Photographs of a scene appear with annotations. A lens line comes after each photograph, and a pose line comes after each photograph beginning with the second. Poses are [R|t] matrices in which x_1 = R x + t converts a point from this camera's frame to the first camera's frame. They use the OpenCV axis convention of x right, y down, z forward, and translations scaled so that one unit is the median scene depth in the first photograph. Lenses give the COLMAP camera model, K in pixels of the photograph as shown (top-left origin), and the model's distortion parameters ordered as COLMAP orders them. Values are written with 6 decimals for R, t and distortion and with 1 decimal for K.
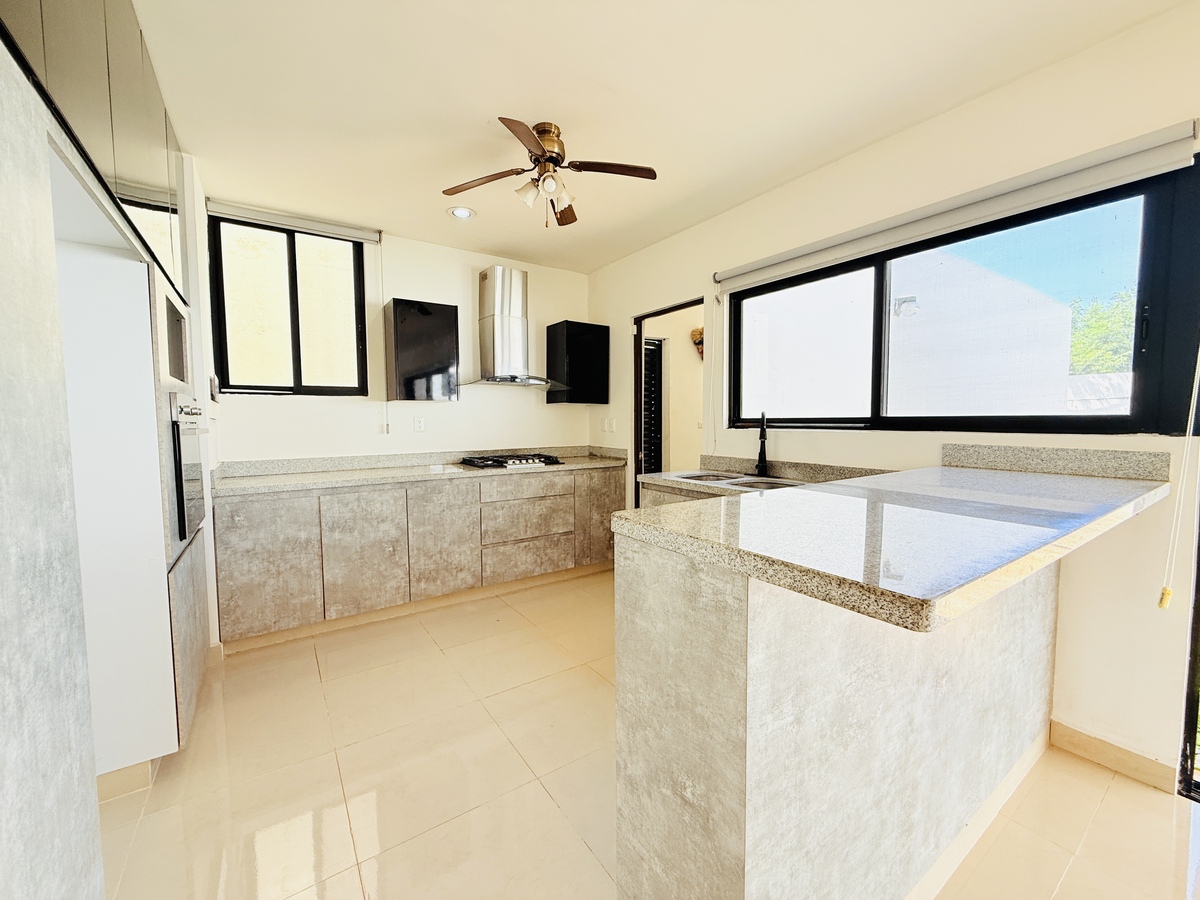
lens RADIAL K [[475.8, 0, 596.9], [0, 475.8, 446.7], [0, 0, 1]] dist [0.000227, 0.000084]
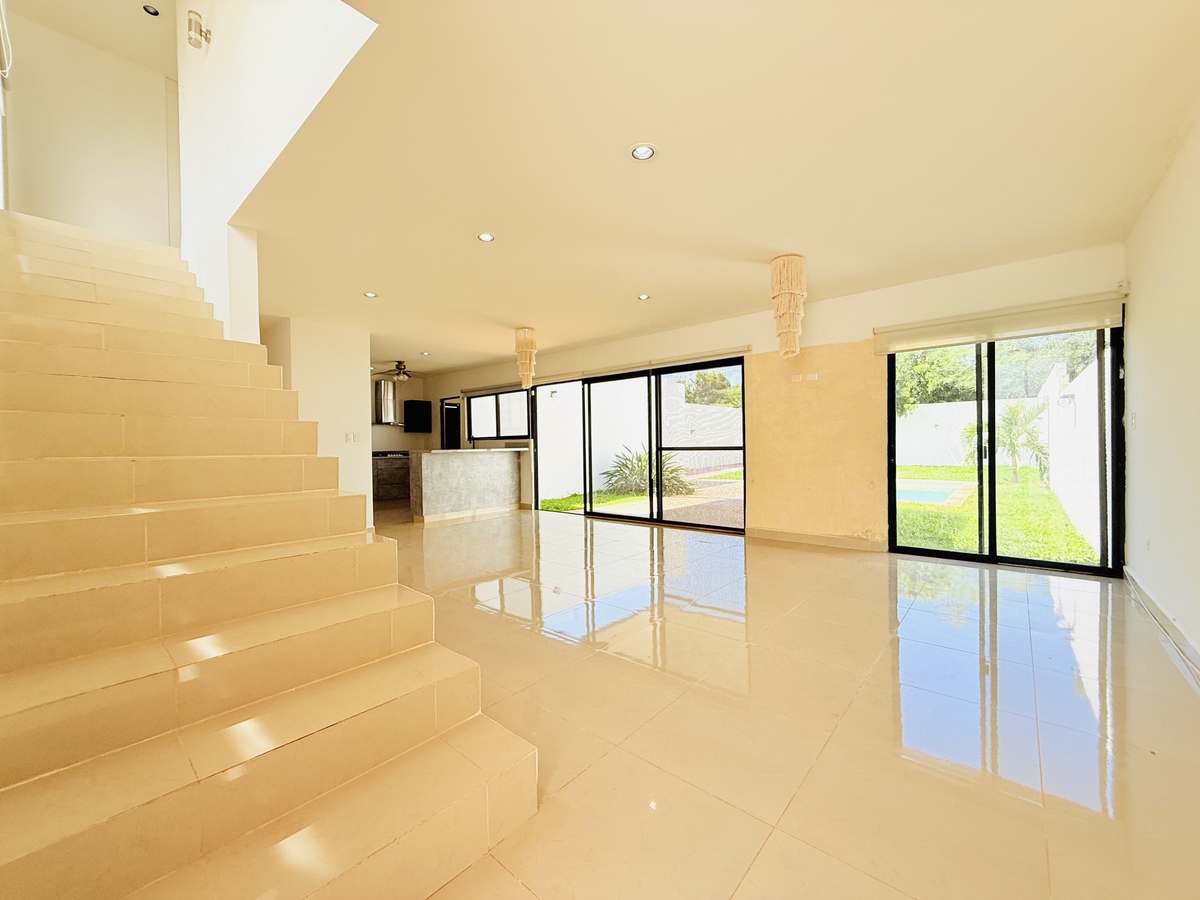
lens RADIAL K [[475.8, 0, 596.9], [0, 475.8, 446.7], [0, 0, 1]] dist [0.000227, 0.000084]
pose [[0.968440, -0.014332, 0.248835, 0.311657], [0.028456, 0.998175, -0.053254, 0.178610], [-0.247618, 0.058654, 0.967081, -2.052566]]
